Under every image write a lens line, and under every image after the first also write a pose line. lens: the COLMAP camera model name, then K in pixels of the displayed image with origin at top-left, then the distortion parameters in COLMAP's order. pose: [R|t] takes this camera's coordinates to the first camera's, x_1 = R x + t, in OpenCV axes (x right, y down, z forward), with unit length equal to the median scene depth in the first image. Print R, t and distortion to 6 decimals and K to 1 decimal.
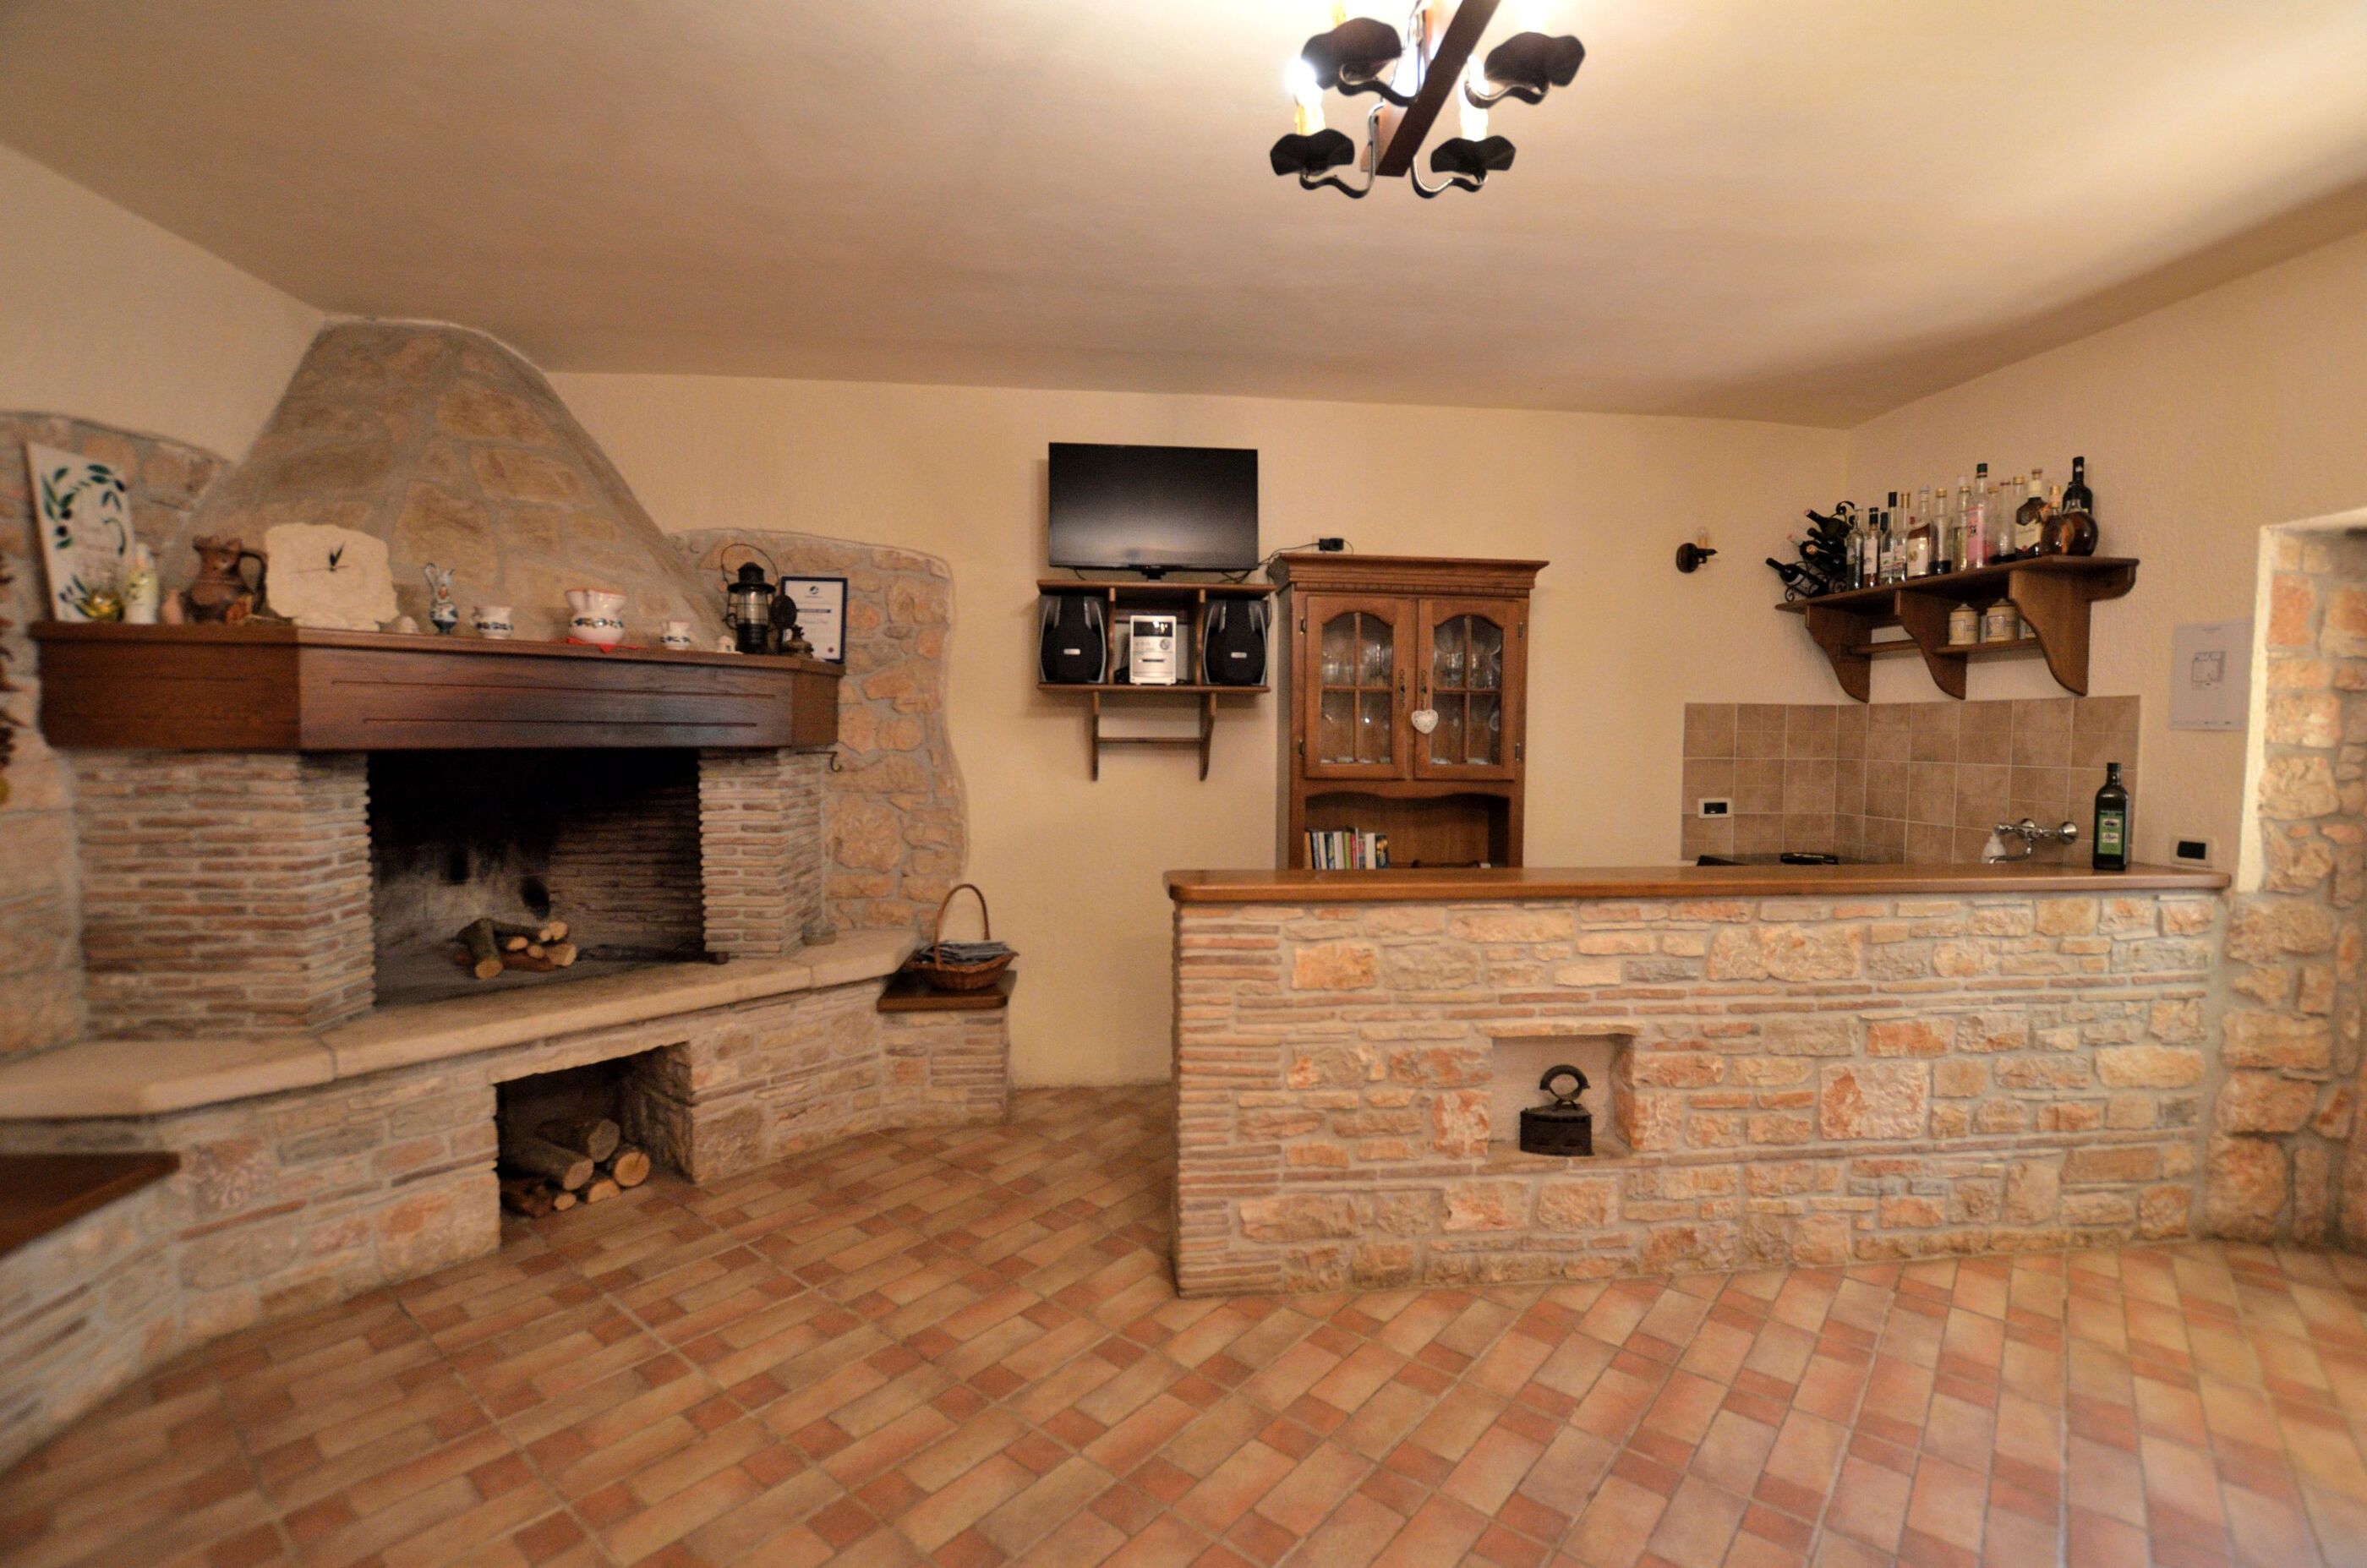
lens RADIAL K [[1091.5, 0, 1183.9], [0, 1091.5, 777.1], [0, 0, 1]] dist [-0.025266, 0.000823]
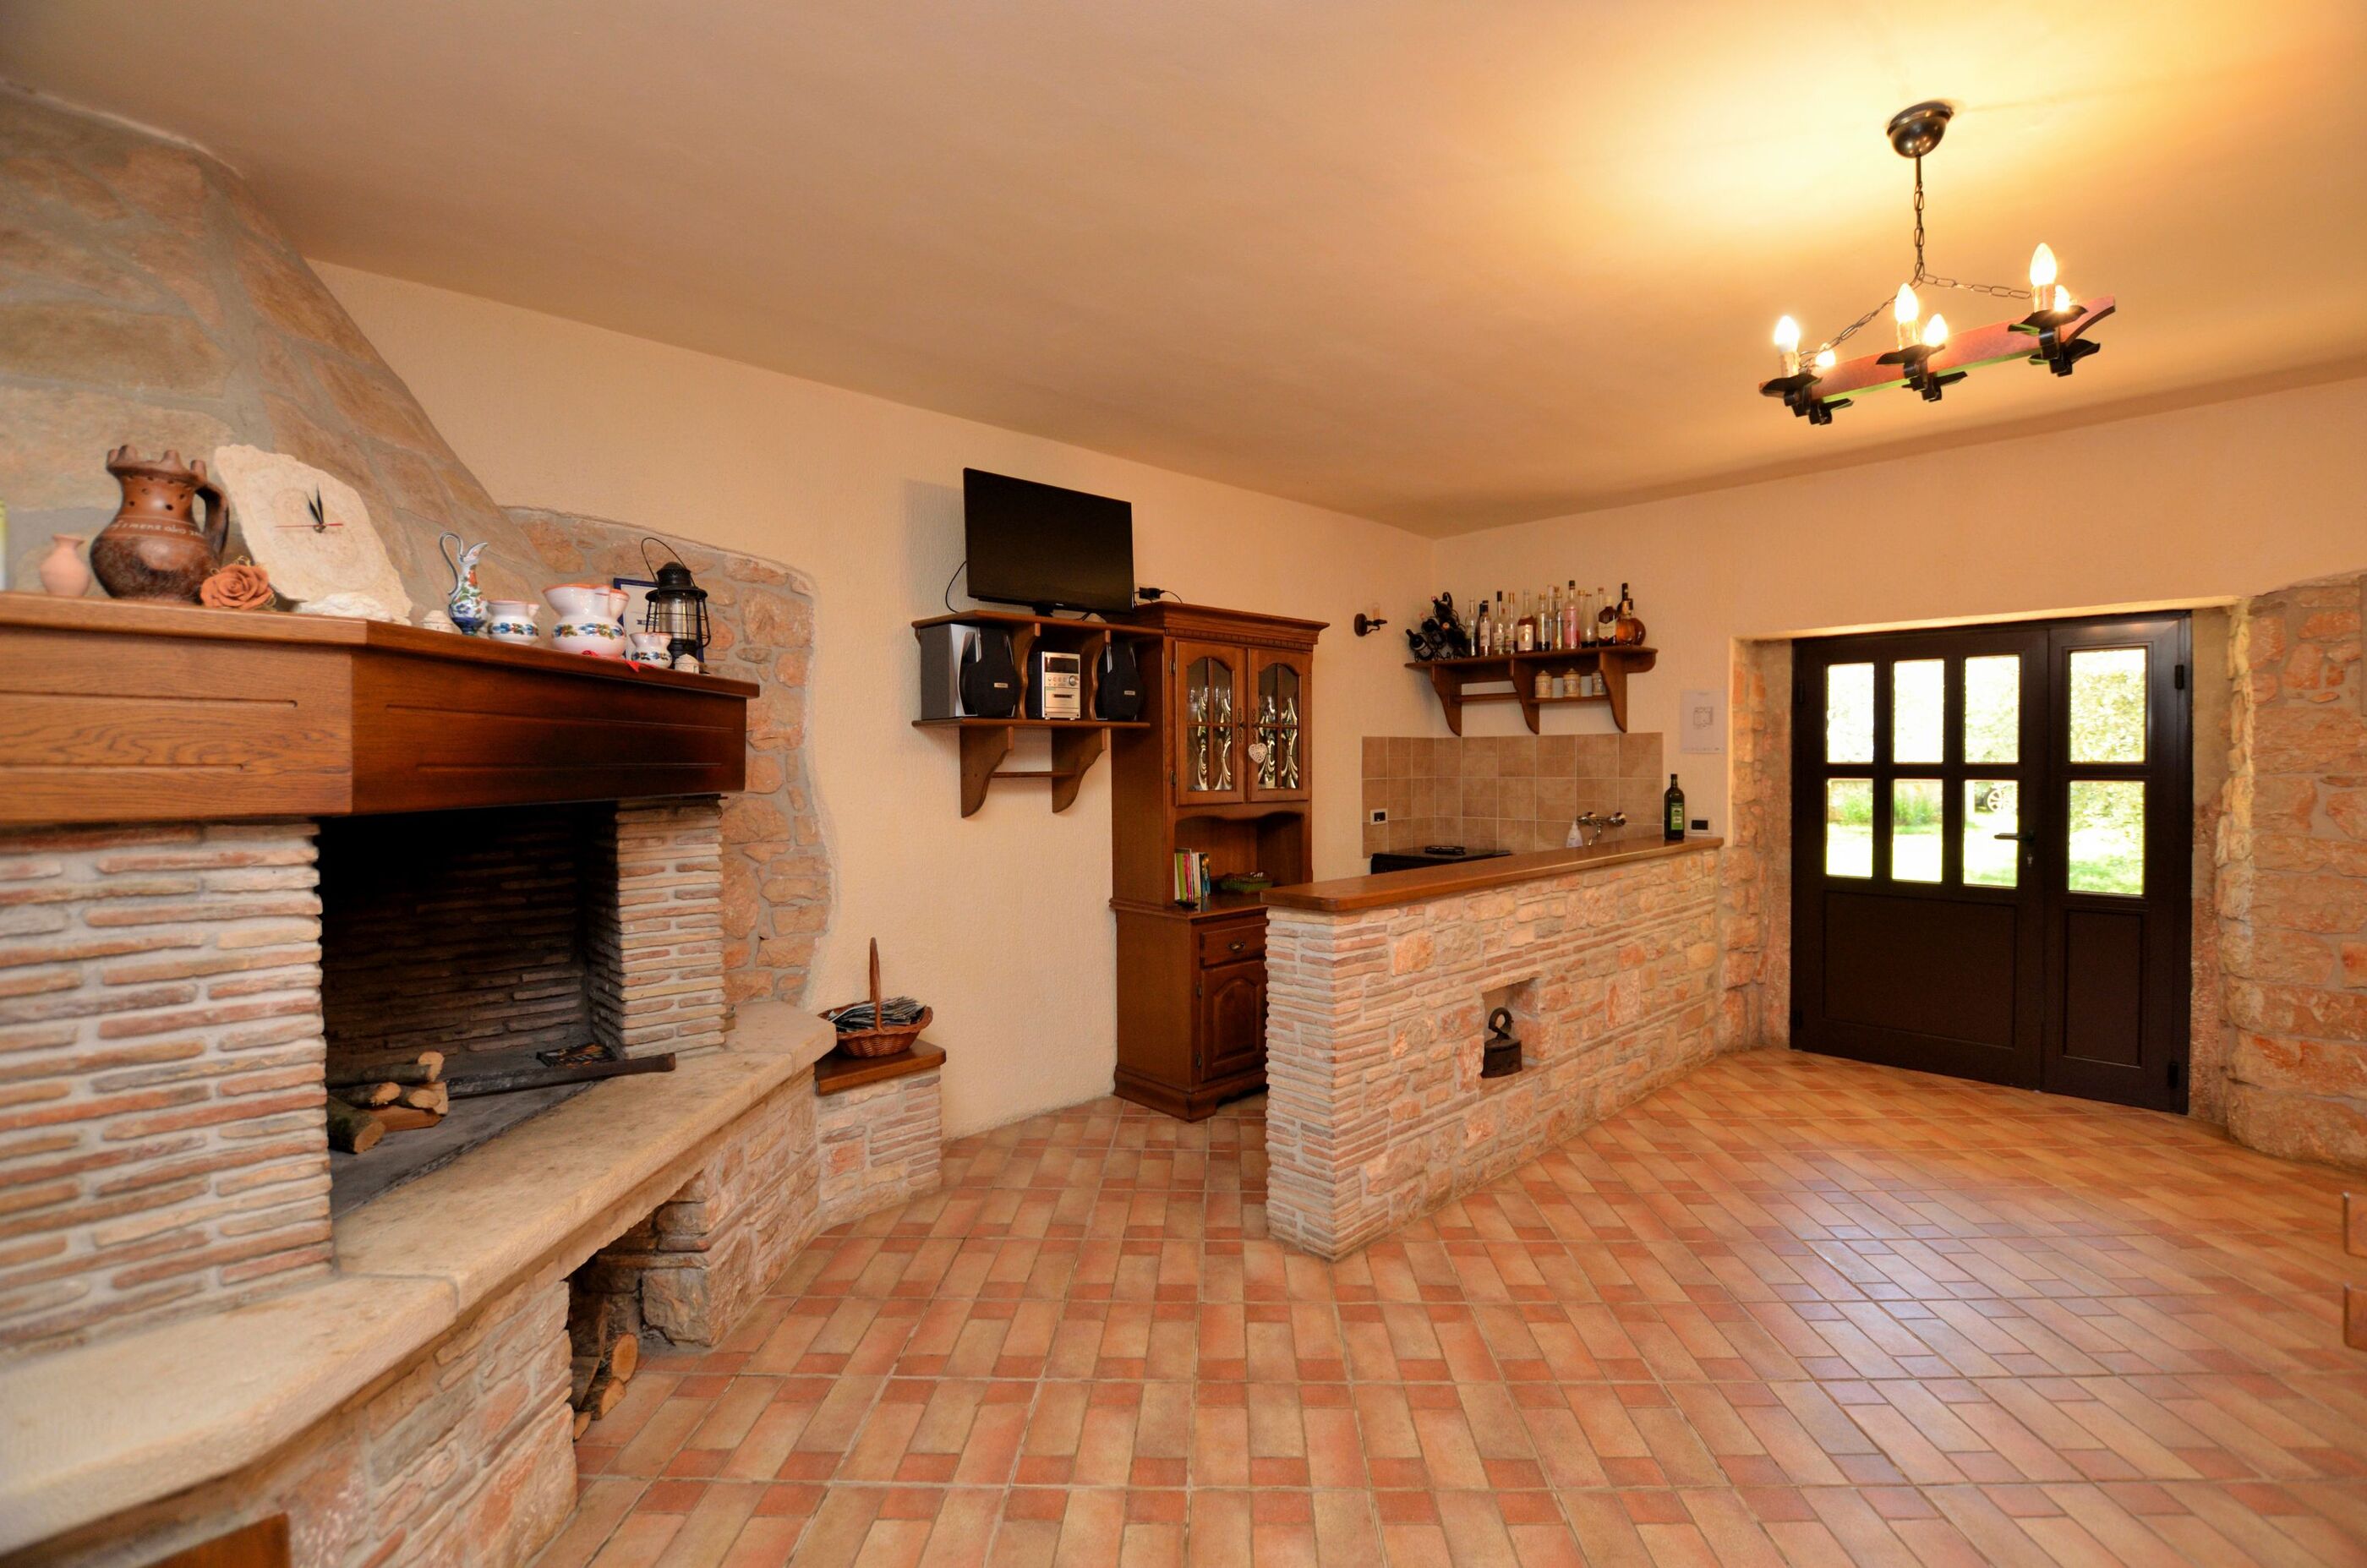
lens RADIAL K [[1080.7, 0, 1182.8], [0, 1080.7, 777.6], [0, 0, 1]] dist [-0.024580, 0.003807]
pose [[0.779068, -0.023803, 0.626488, -0.622407], [0.039637, 0.999150, -0.011328, -0.015754], [-0.625686, 0.033657, 0.779349, 0.156414]]
